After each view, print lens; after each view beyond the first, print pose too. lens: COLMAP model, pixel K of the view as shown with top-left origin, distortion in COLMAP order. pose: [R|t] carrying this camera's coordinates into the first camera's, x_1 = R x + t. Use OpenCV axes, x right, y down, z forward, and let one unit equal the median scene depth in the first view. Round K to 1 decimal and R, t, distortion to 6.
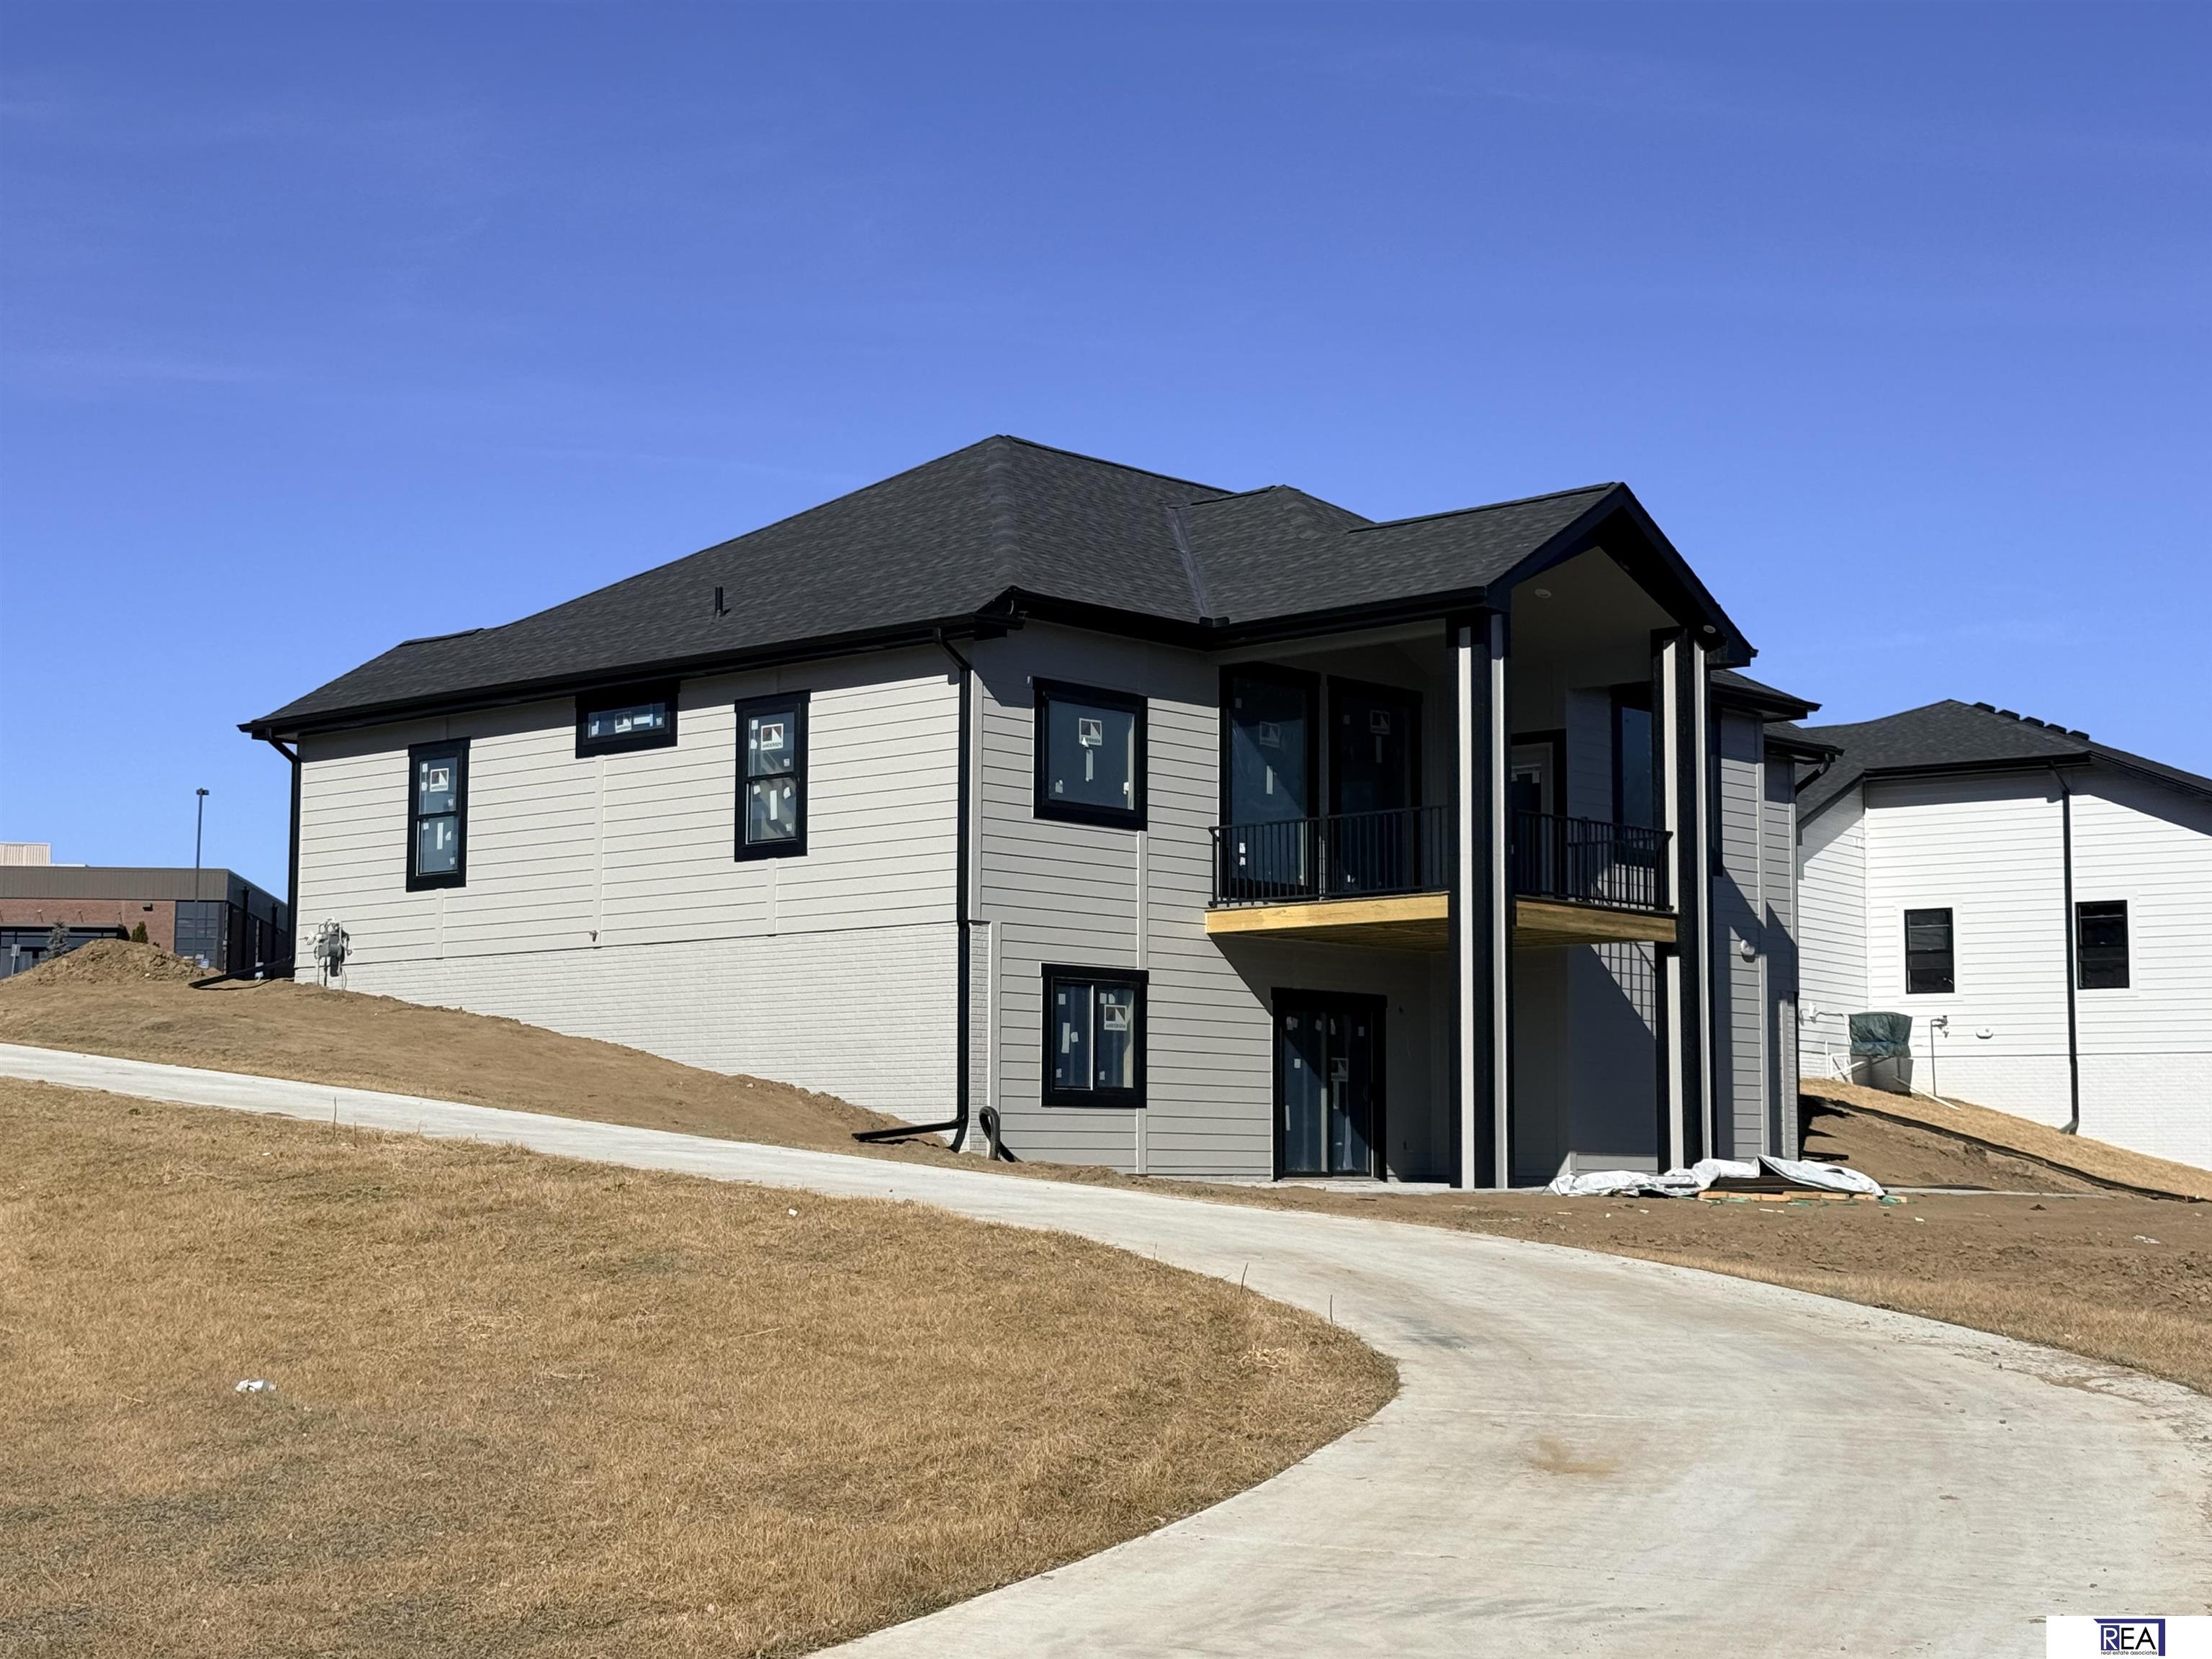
lens RADIAL K [[3311.7, 0, 1105.3], [0, 3311.7, 827.7], [0, 0, 1]] dist [0.045463, 0.000000]
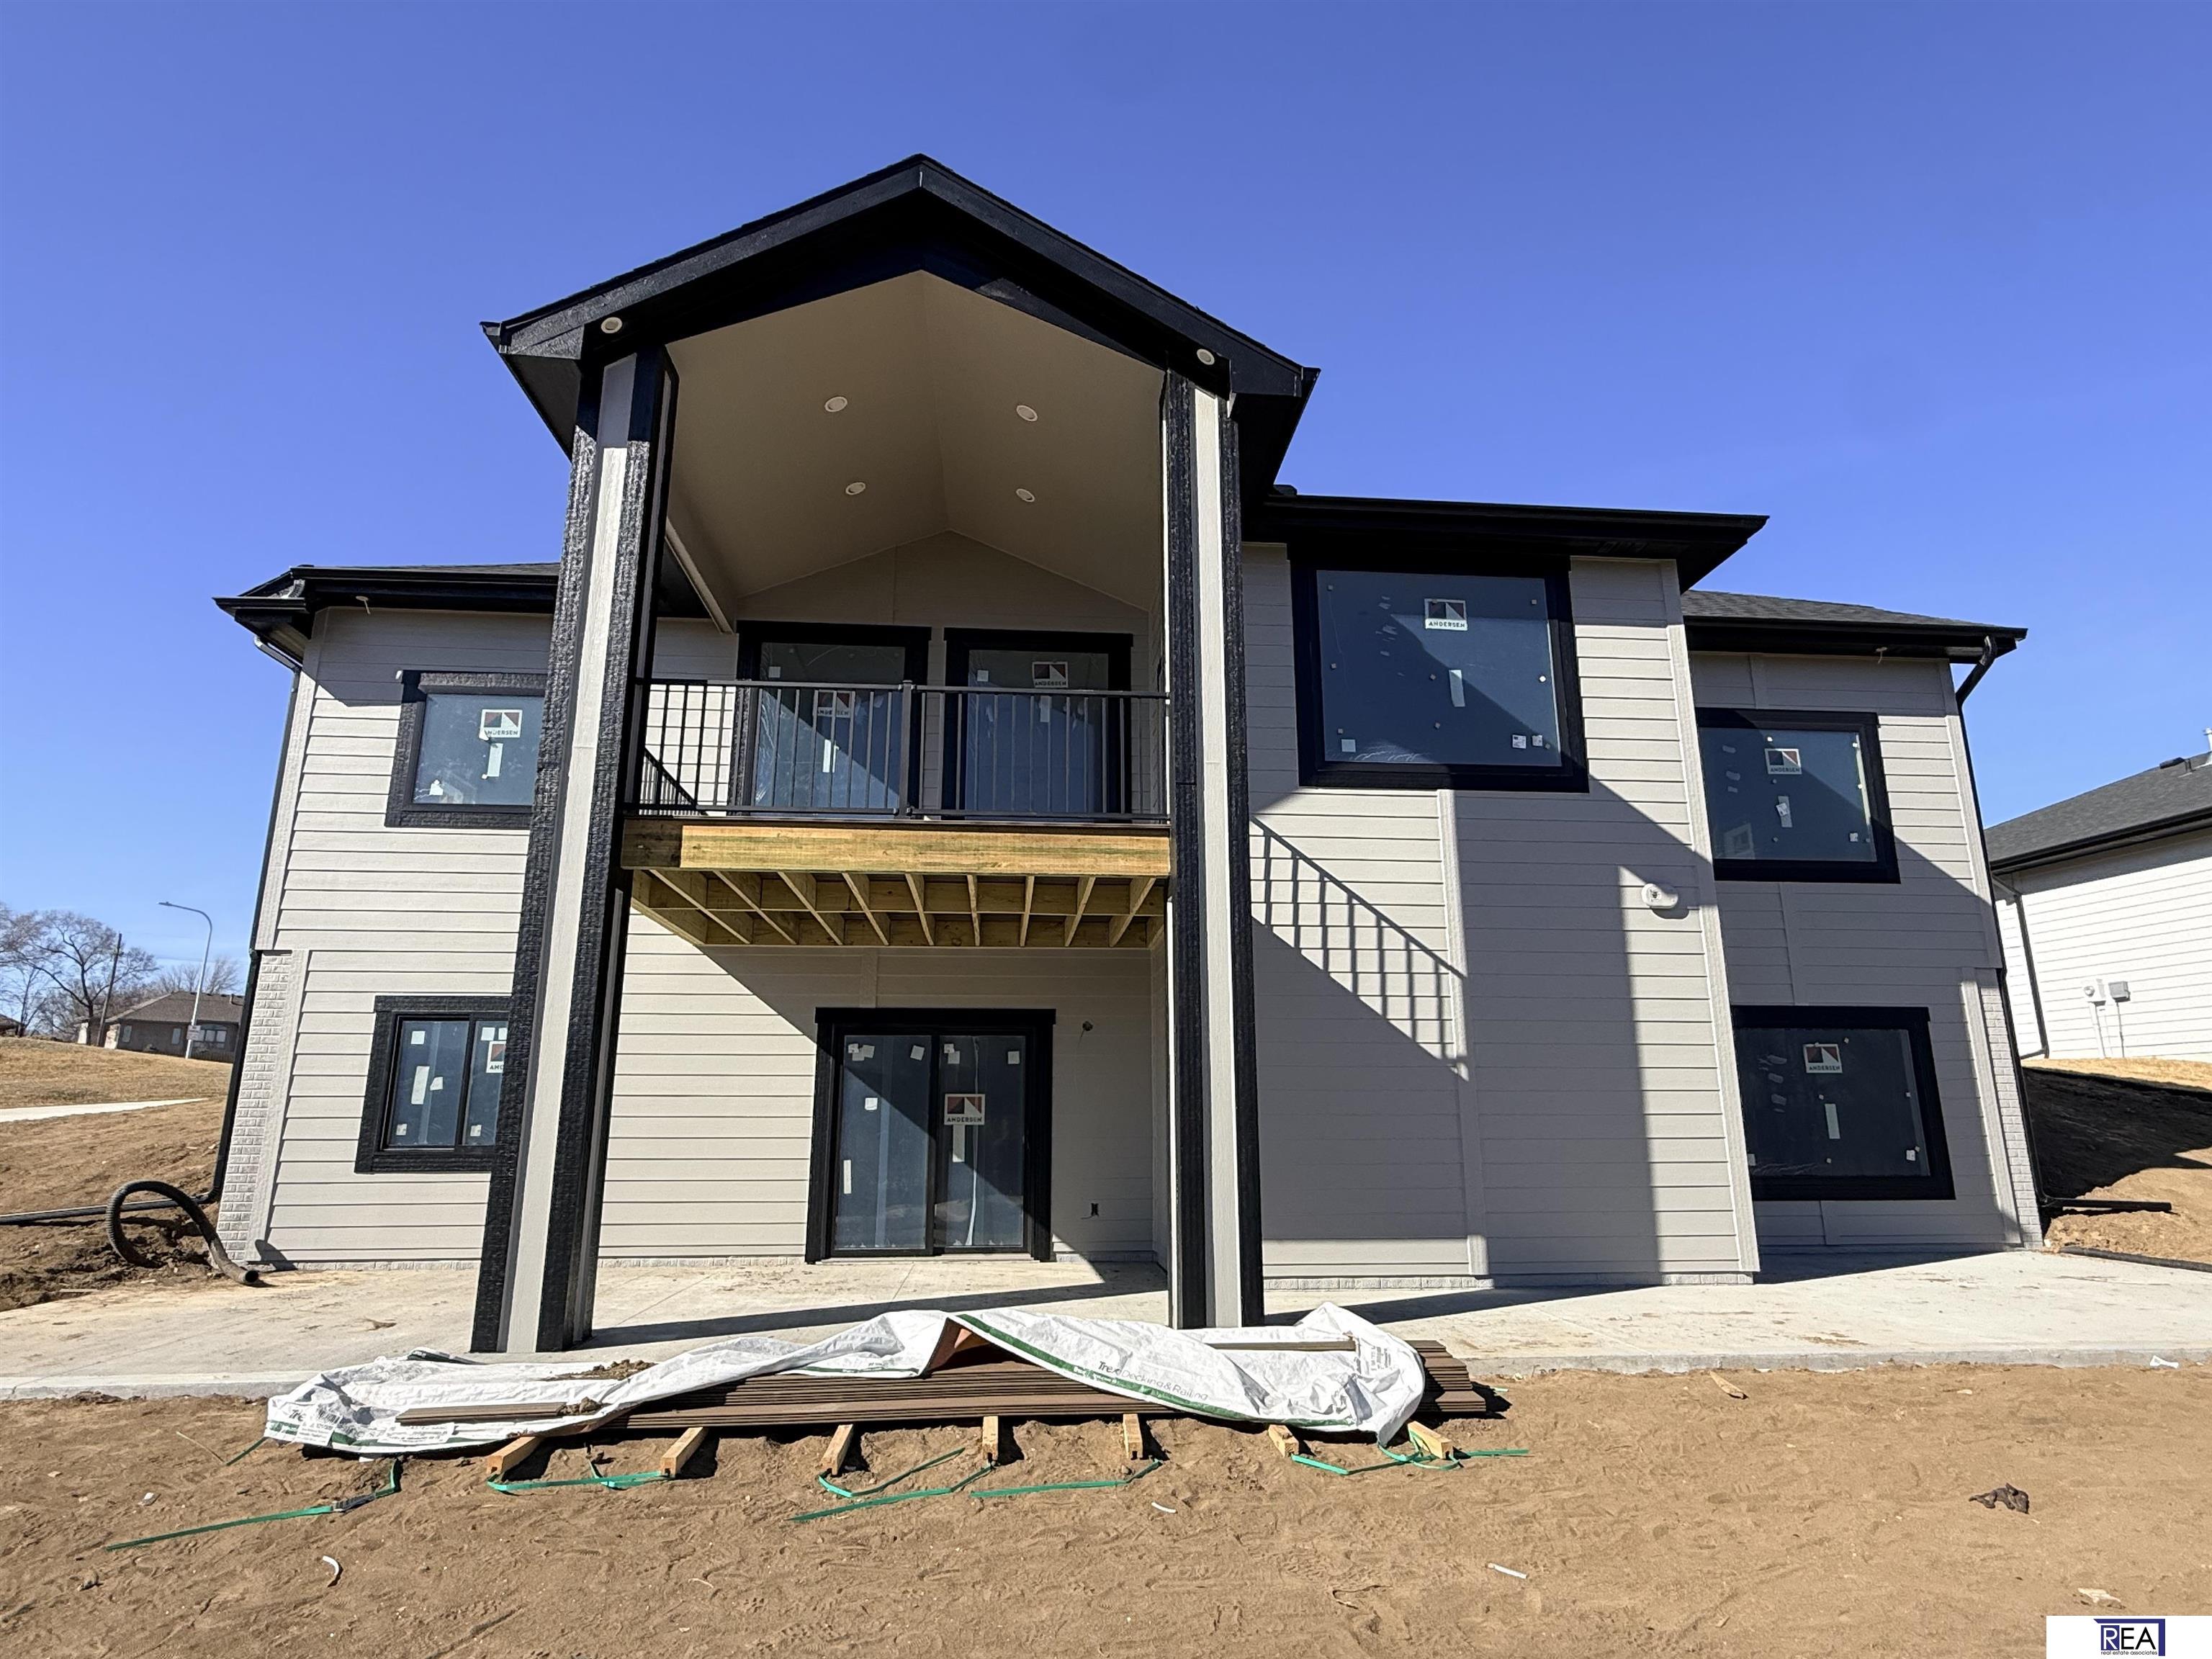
lens RADIAL K [[1202.1, 0, 1108.4], [0, 1202.1, 835.7], [0, 0, 1]] dist [0.000402, -0.001385]
pose [[0.735978, -0.167370, -0.655990, 0.298086], [0.076688, 0.983333, -0.164850, 0.060699], [0.672648, 0.071019, 0.736547, 0.833904]]
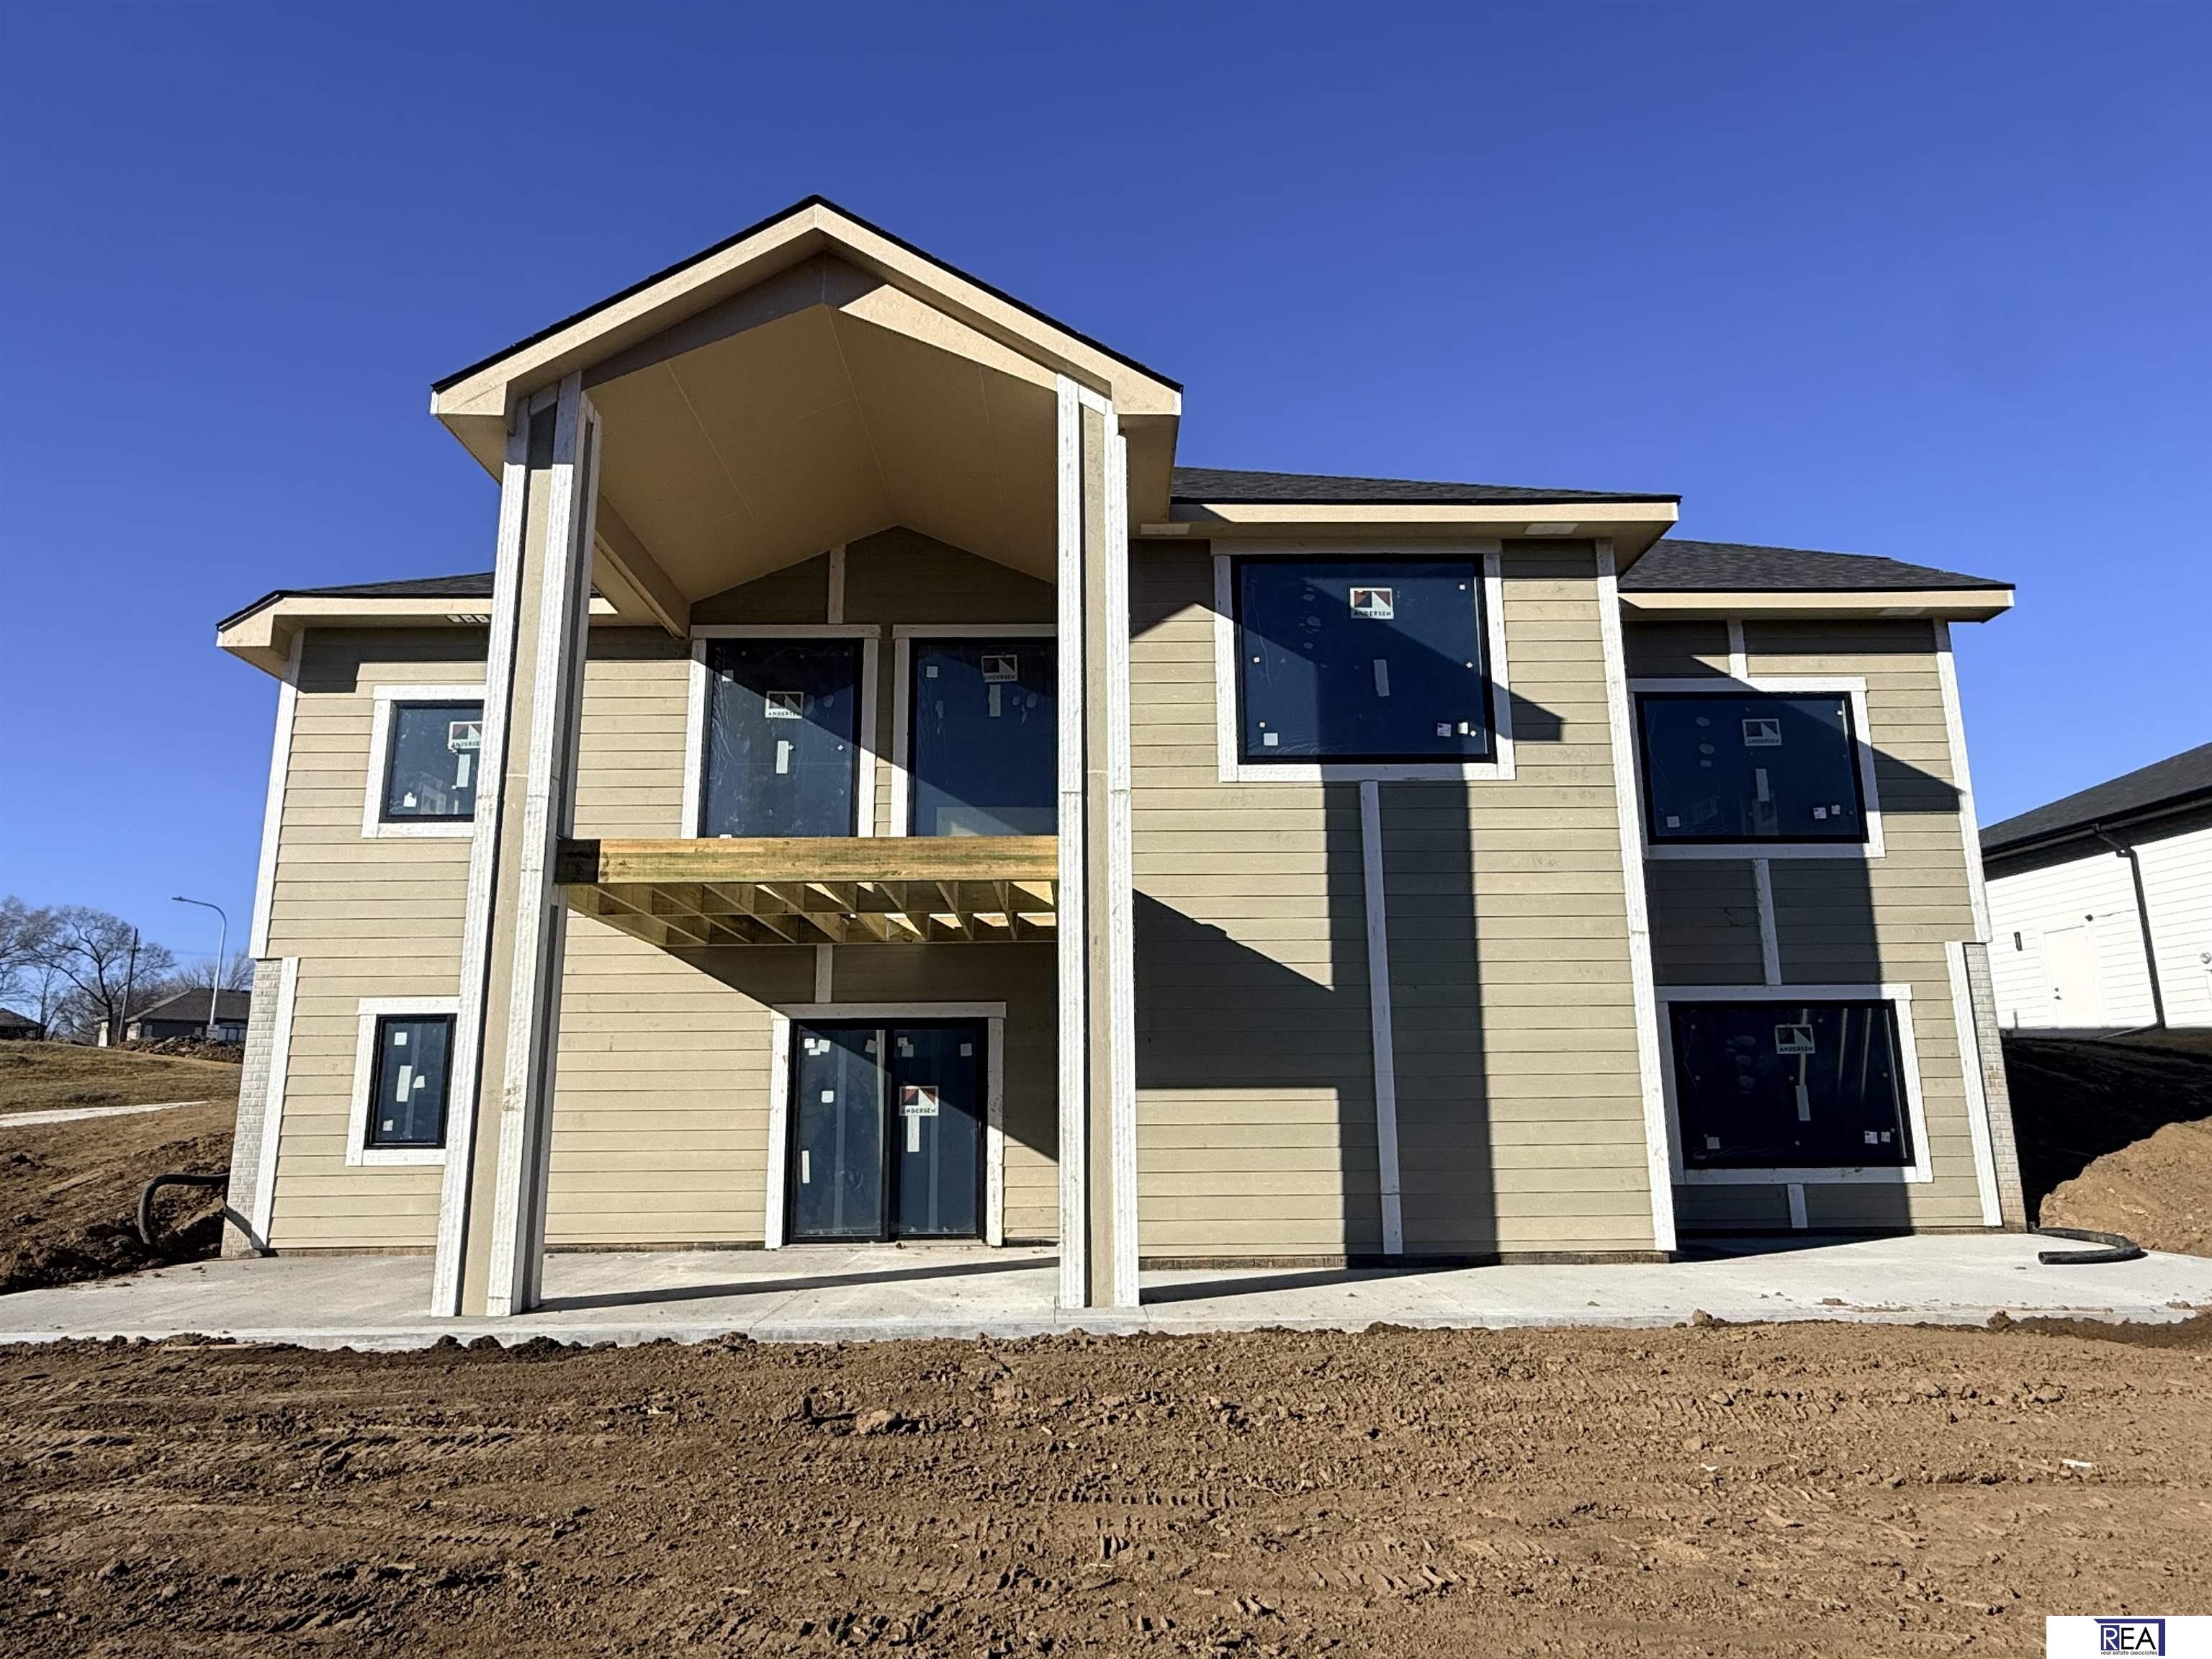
lens RADIAL K [[1356.8, 0, 1107.3], [0, 1356.8, 834.2], [0, 0, 1]] dist [0.000164, 0.001267]
pose [[0.687140, -0.165489, -0.707427, 0.351342], [0.091521, 0.985672, -0.141683, 0.062014], [0.720738, 0.032611, 0.692440, 0.828165]]
